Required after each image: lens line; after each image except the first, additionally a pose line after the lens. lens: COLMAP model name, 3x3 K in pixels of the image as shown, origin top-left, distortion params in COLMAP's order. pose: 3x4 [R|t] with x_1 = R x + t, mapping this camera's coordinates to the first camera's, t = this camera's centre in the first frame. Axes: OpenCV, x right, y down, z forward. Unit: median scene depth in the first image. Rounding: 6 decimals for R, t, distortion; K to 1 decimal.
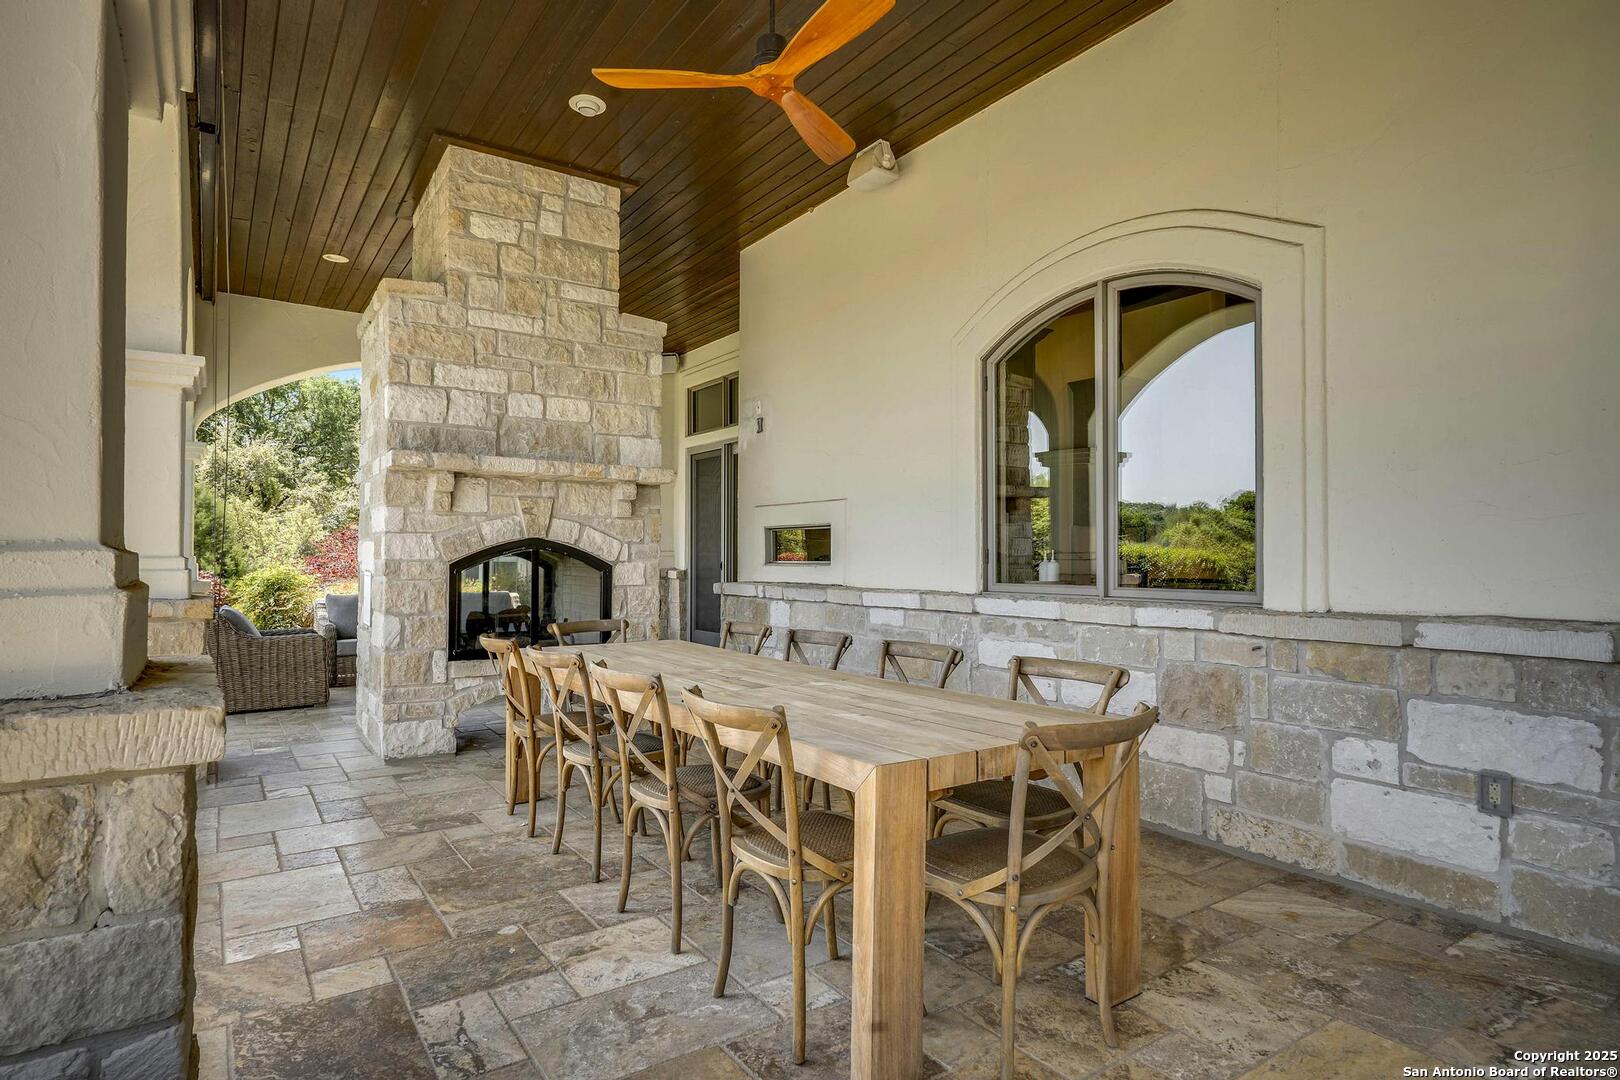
lens RADIAL K [[847.5, 0, 809.0], [0, 847.5, 562.1], [0, 0, 1]] dist [-0.000069, -0.000149]
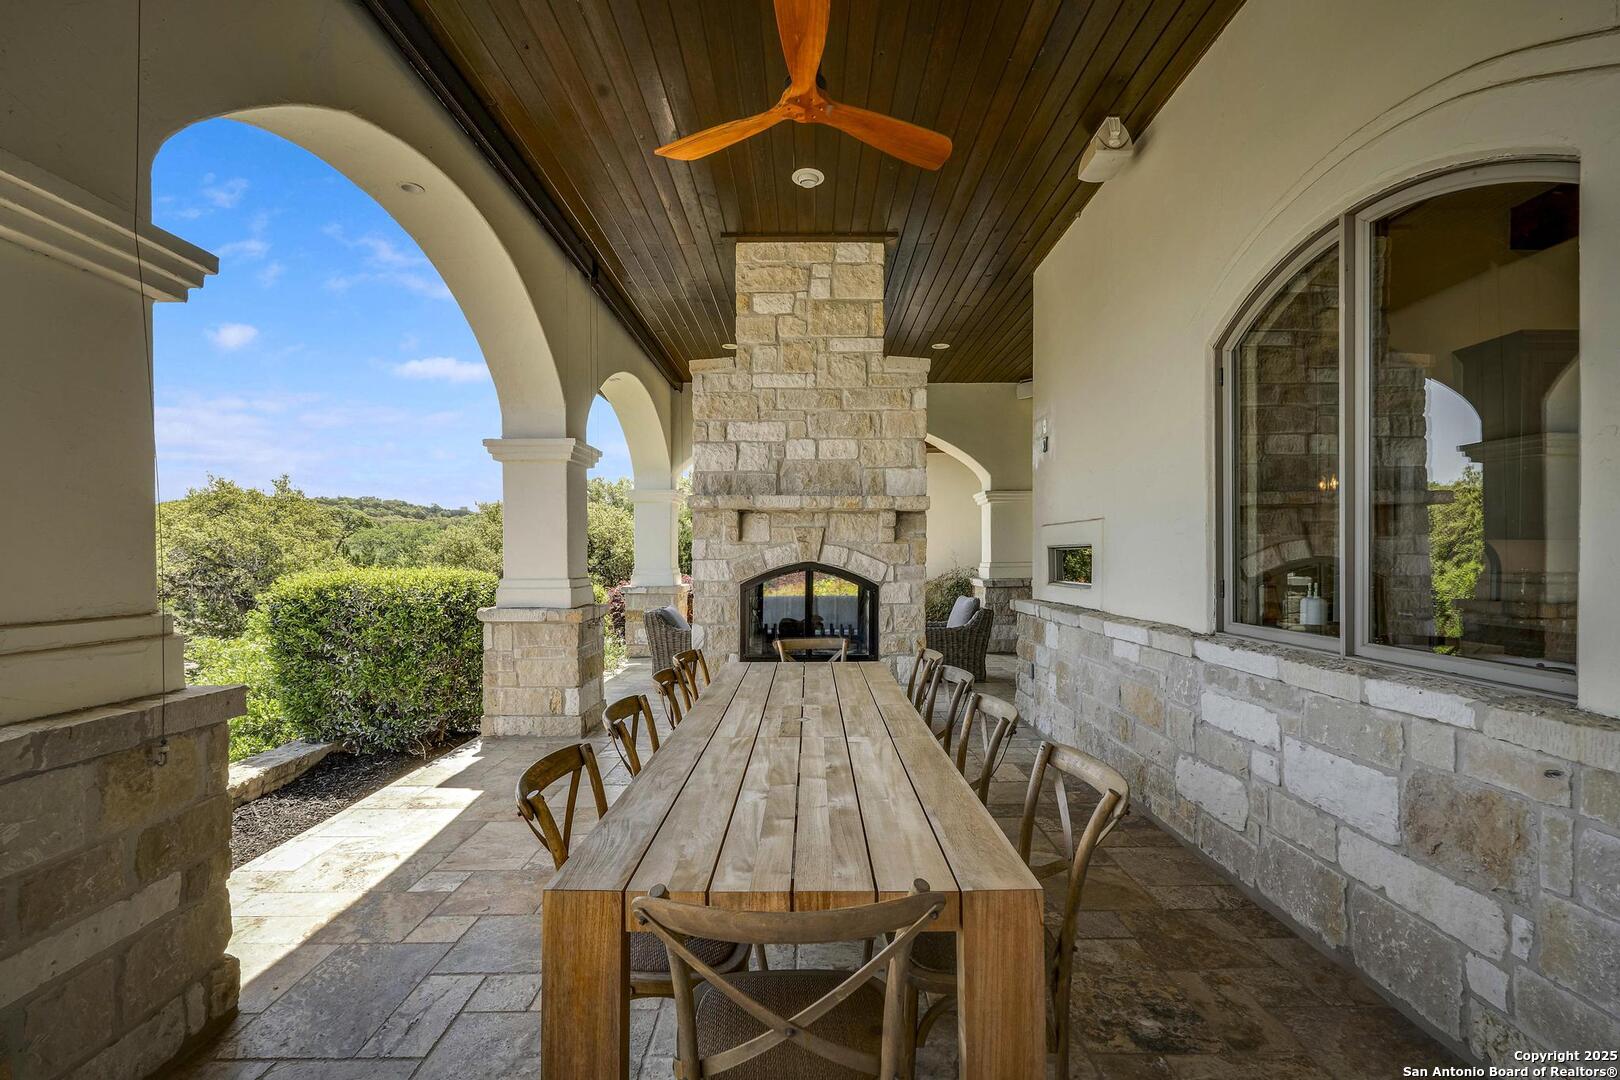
lens RADIAL K [[712.0, 0, 829.6], [0, 712.0, 571.8], [0, 0, 1]] dist [-0.001944, -0.000266]
pose [[0.832394, 0.008548, -0.554118, 0.255164], [0.000439, 0.999871, 0.016084, -0.032006], [0.554184, -0.013631, 0.832282, 0.204973]]
